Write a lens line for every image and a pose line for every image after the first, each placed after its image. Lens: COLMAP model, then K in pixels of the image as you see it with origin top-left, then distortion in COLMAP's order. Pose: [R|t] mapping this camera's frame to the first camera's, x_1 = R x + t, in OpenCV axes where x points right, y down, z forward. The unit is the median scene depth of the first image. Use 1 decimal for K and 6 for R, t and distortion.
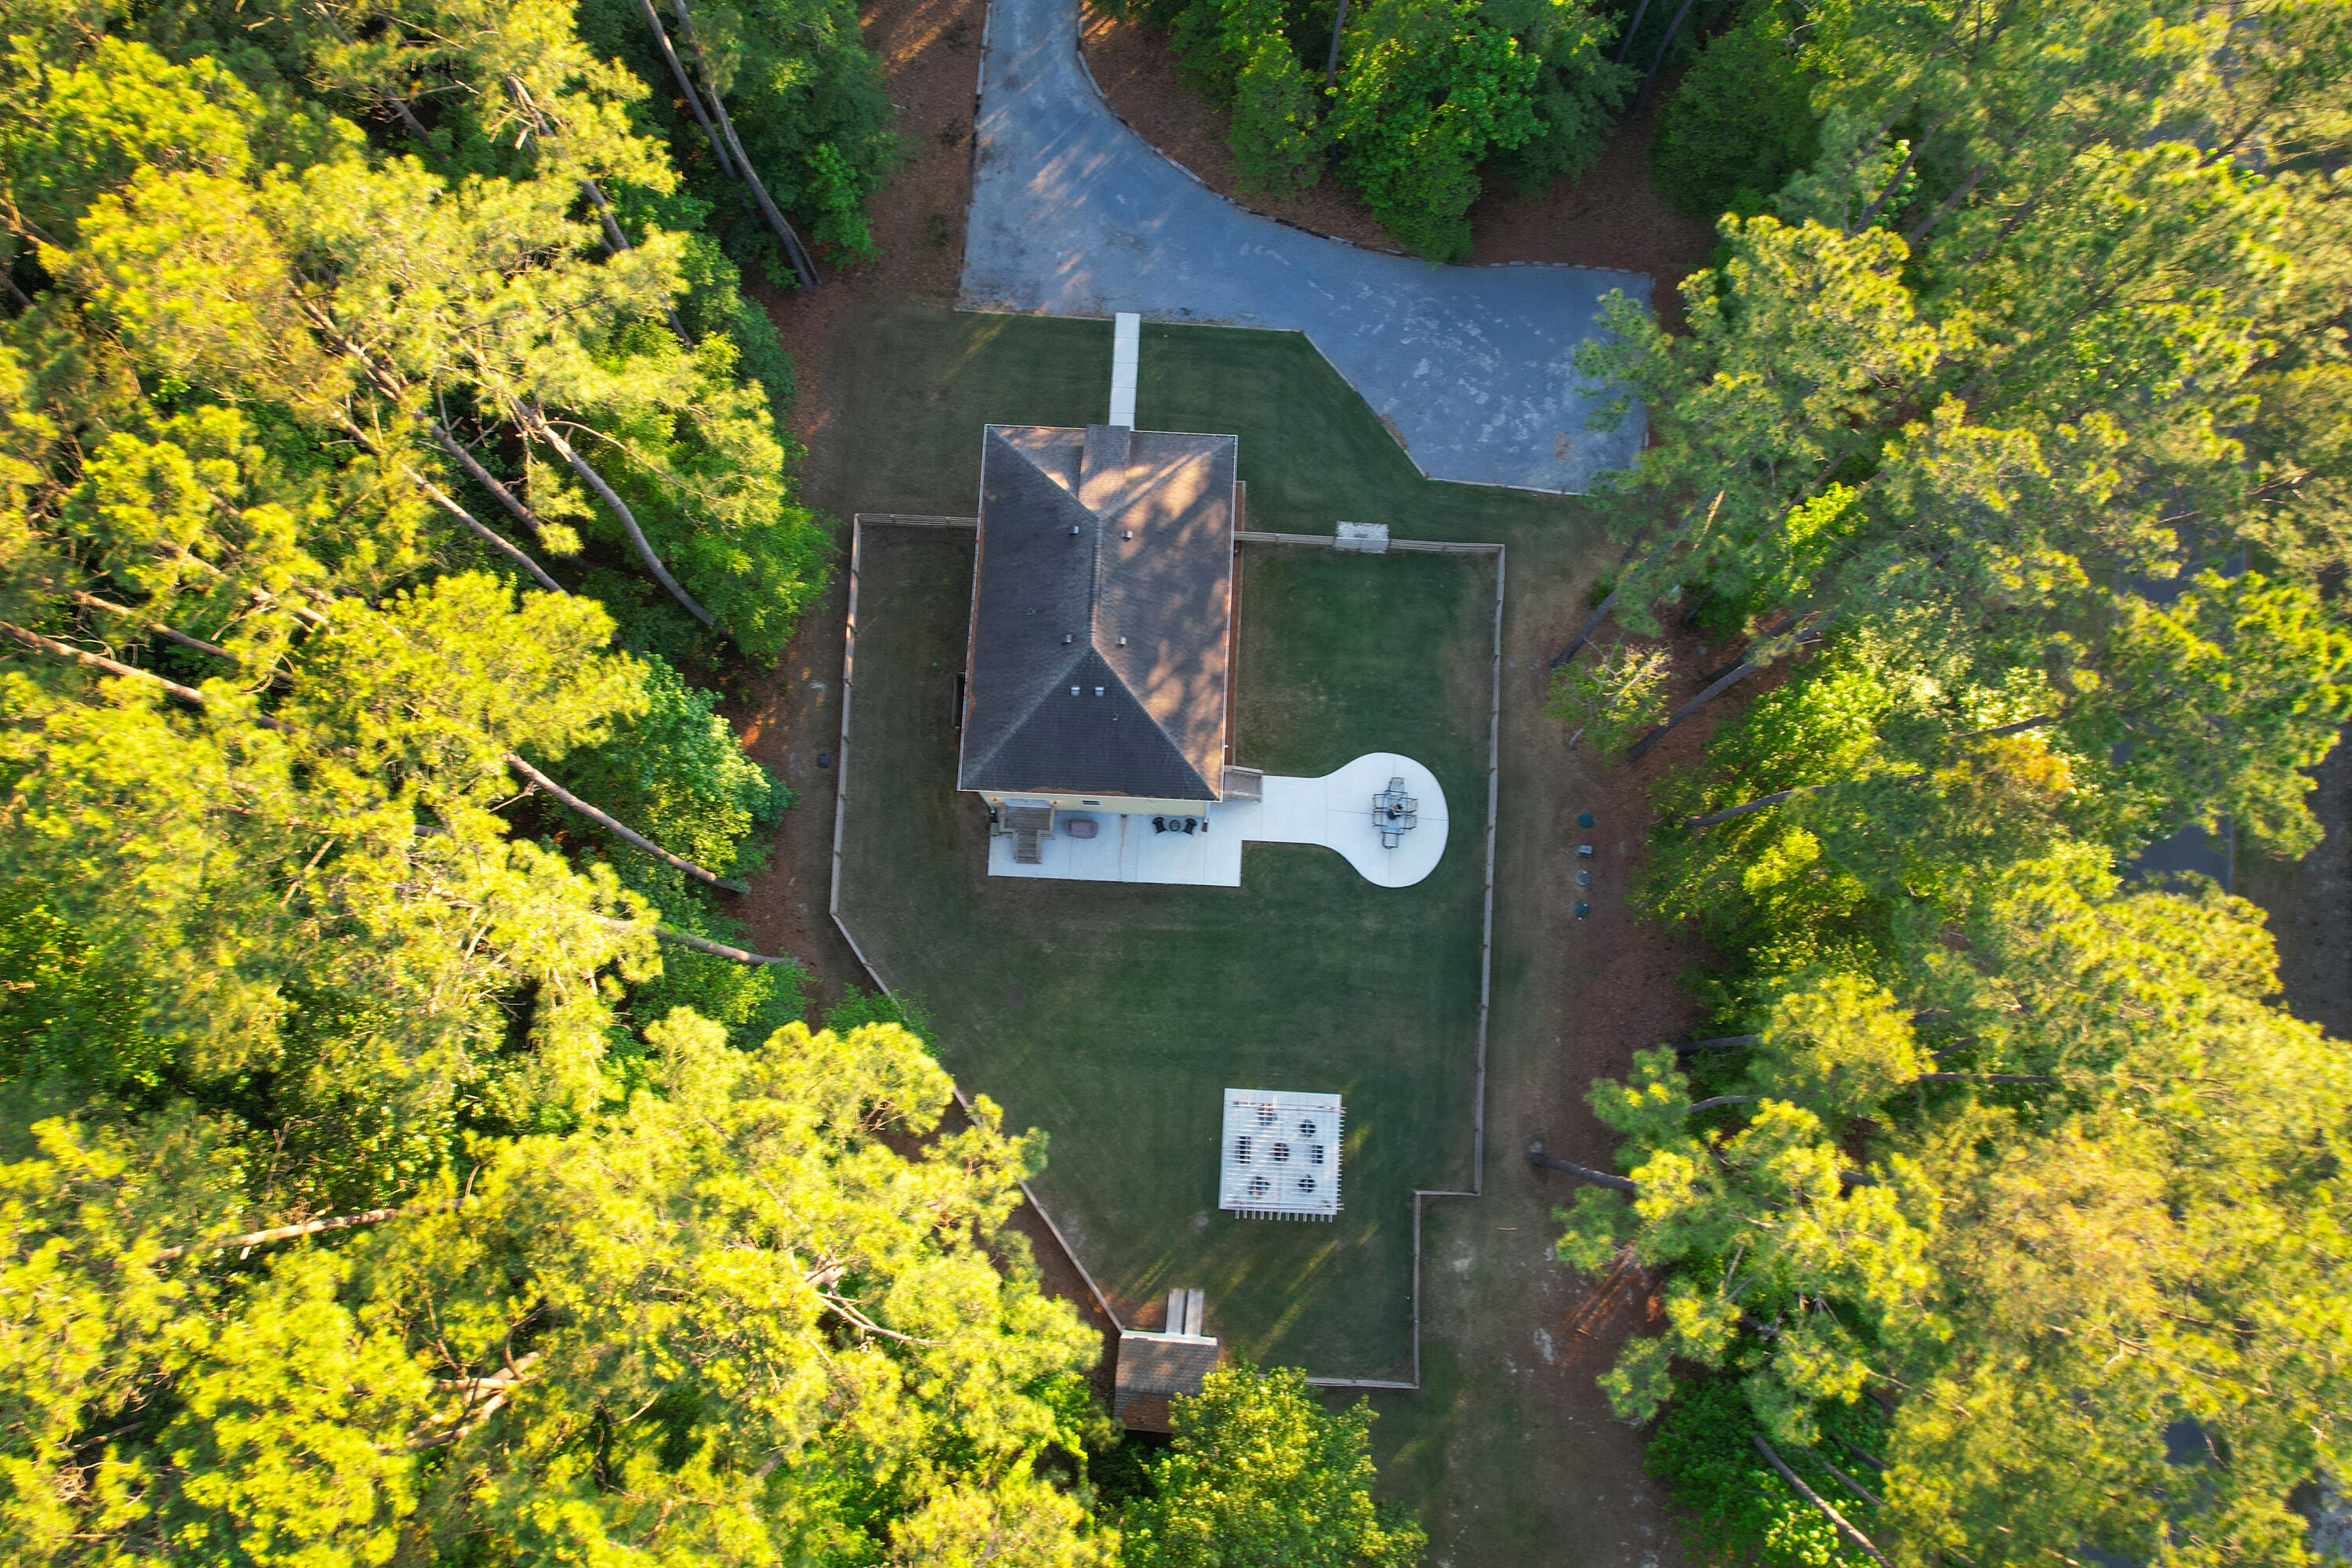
lens RADIAL K [[1502.5, 0, 1181.6], [0, 1502.5, 785.2], [0, 0, 1]] dist [-0.078465, 0.070222]
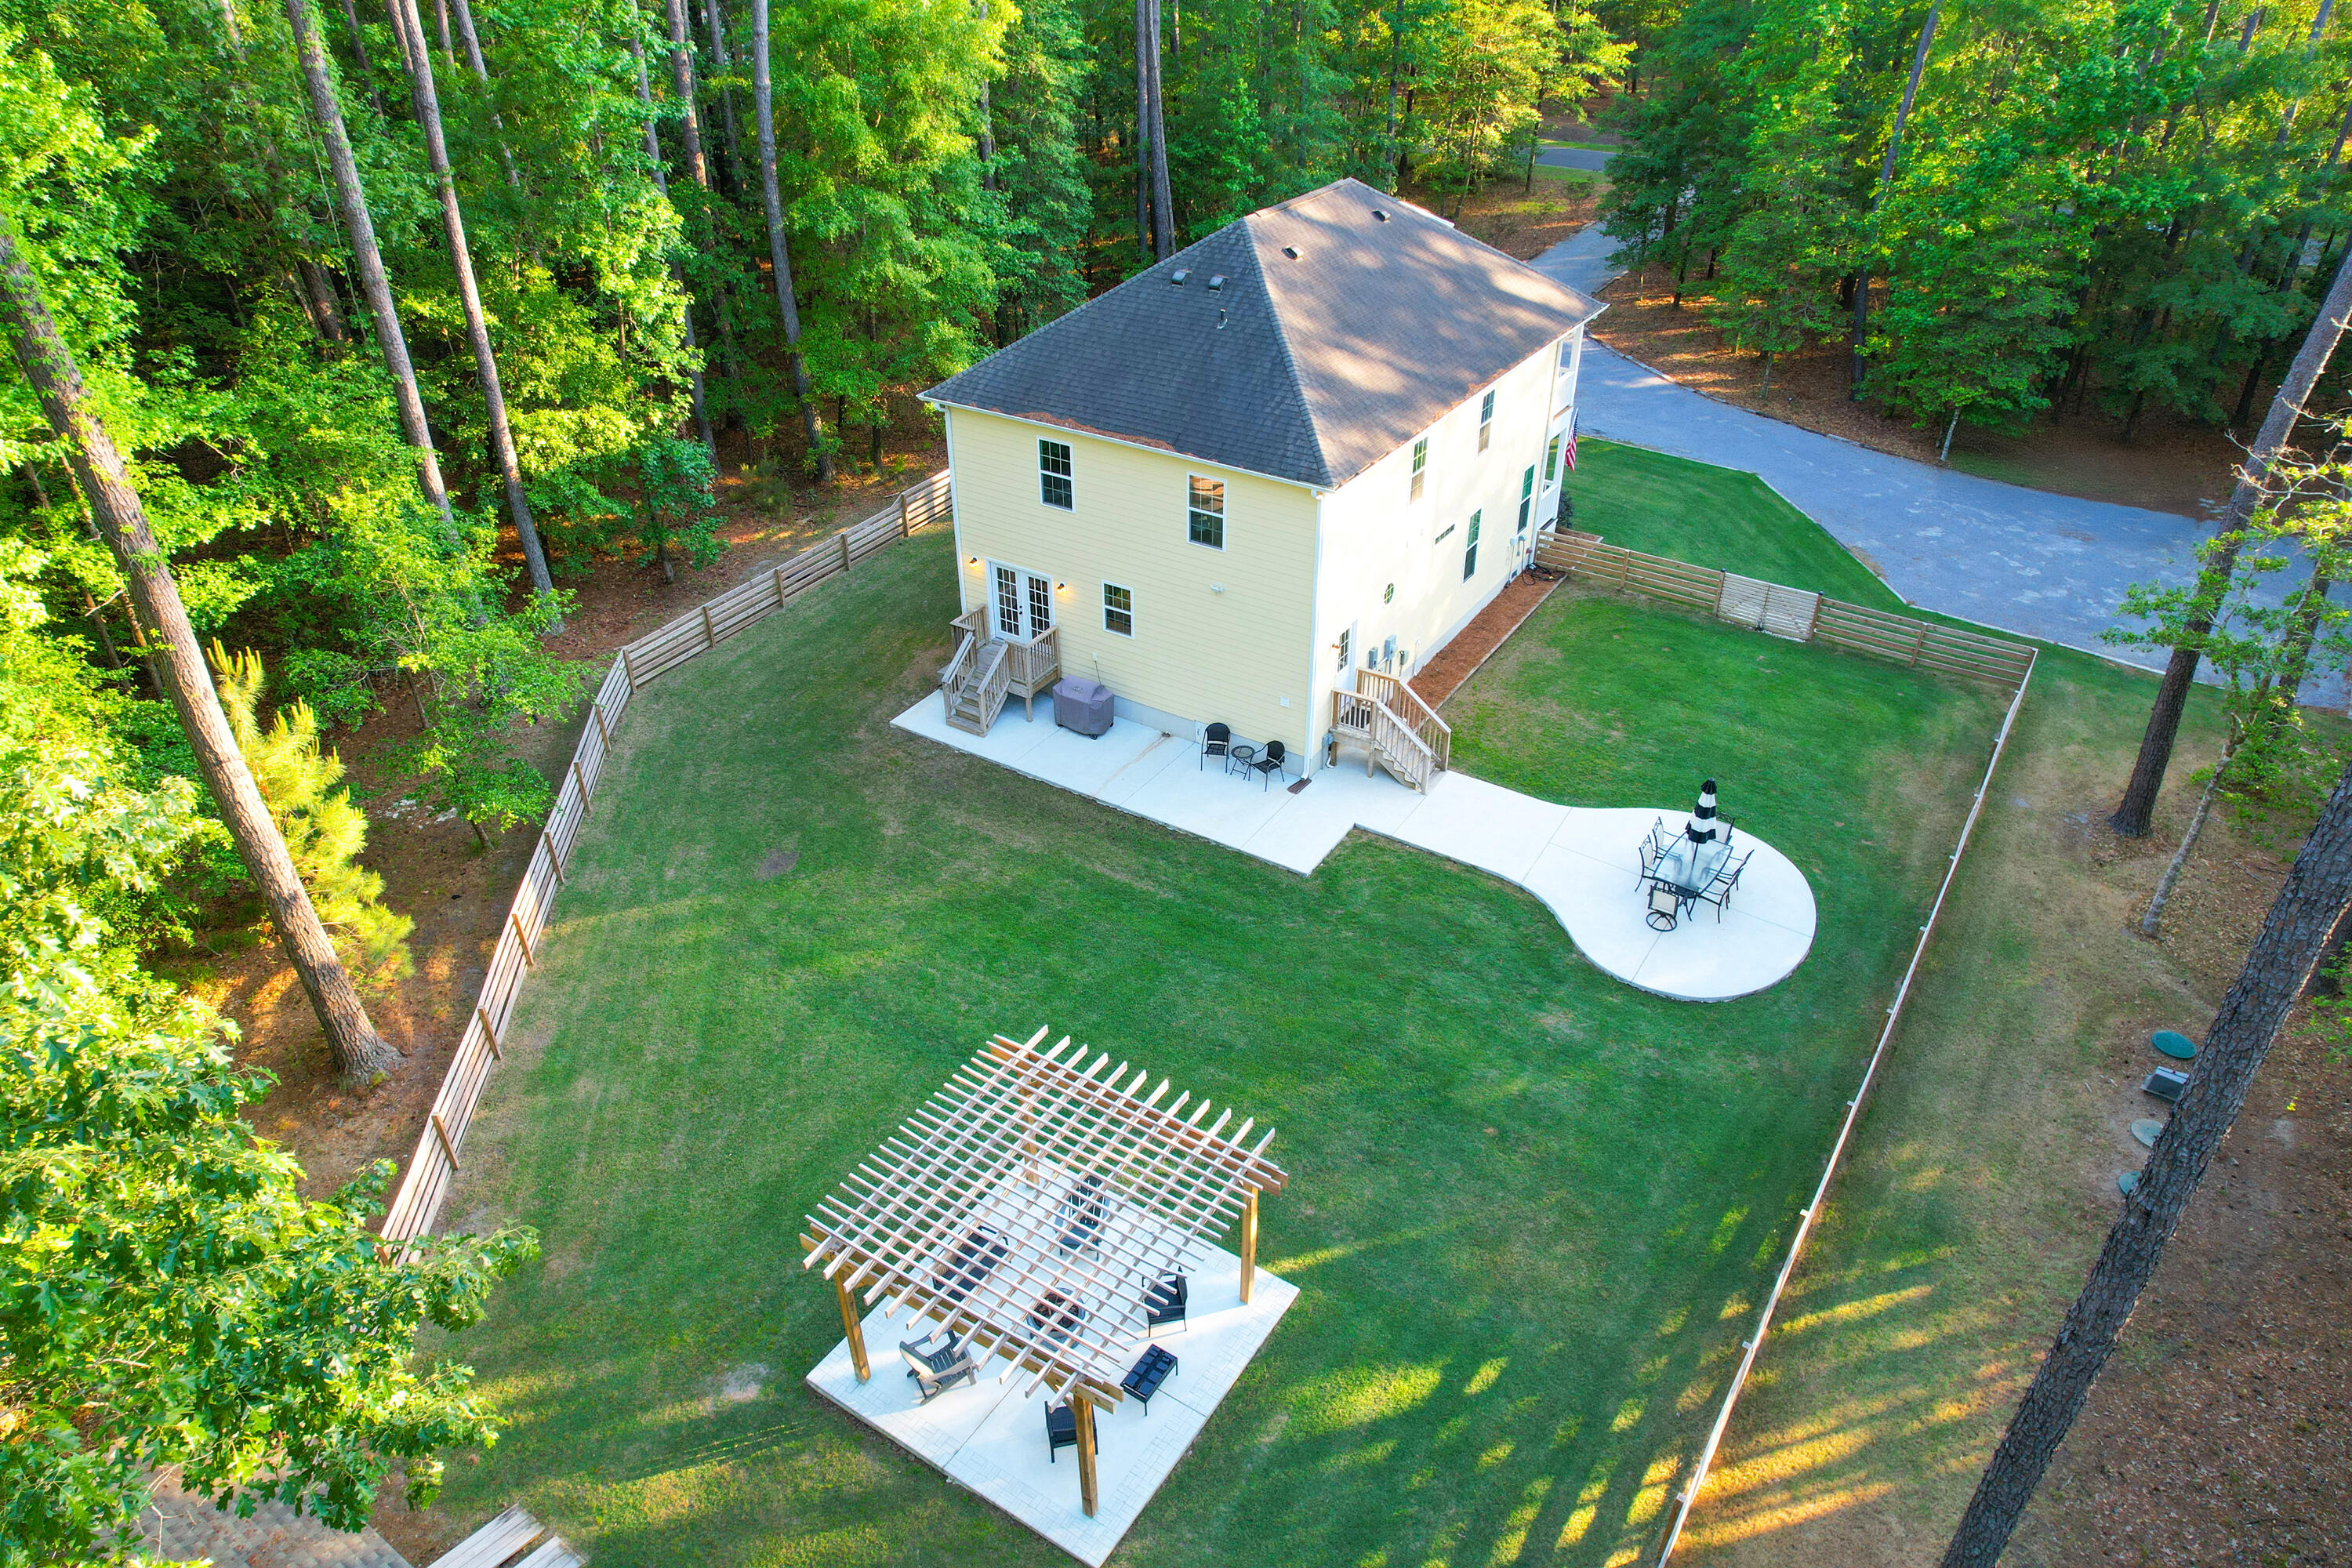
lens RADIAL K [[1502.5, 0, 1181.6], [0, 1502.5, 785.2], [0, 0, 1]] dist [-0.078465, 0.070222]
pose [[0.866253, 0.276855, -0.415882, 0.184481], [-0.492467, 0.613387, -0.617440, 0.345351], [0.084155, 0.739667, 0.667690, 0.664872]]
